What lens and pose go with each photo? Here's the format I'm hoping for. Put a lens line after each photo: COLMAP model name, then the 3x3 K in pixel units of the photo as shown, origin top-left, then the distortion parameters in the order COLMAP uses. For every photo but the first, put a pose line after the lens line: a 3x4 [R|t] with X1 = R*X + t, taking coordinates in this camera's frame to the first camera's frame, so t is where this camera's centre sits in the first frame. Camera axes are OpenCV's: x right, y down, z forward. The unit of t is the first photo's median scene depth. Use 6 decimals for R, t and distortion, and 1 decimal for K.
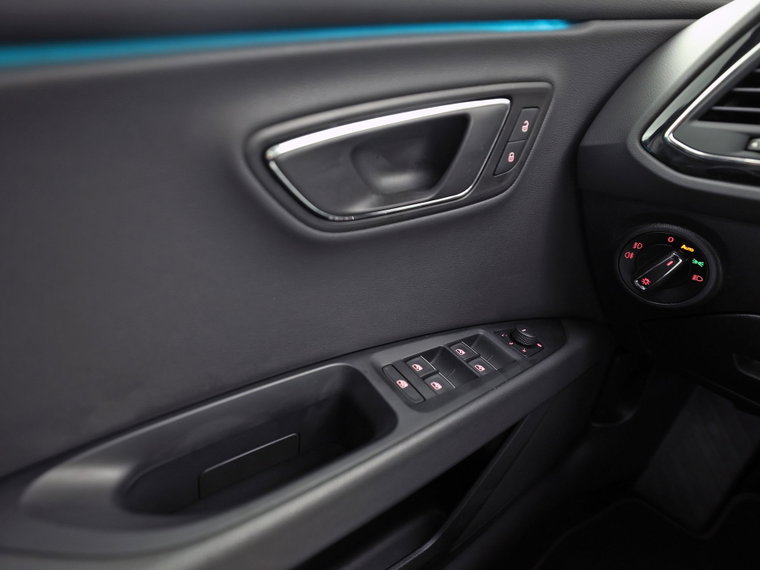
lens RADIAL K [[404.6, 0, 380.0], [0, 404.6, 285.0], [0, 0, 1]] dist [-0.048362, 0.025654]
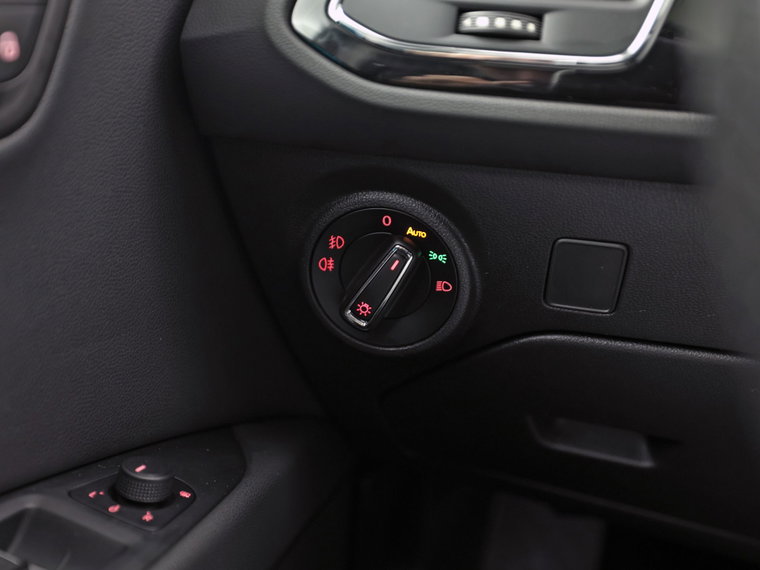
lens RADIAL K [[804.1, 0, 380.0], [0, 804.1, 285.0], [0, 0, 1]] dist [0.058579, -0.000564]
pose [[0.826238, -0.127662, 0.548666, 0.131693], [0.206364, 0.974868, -0.083935, 0.051103], [-0.524161, 0.182576, 0.831818, 0.139415]]
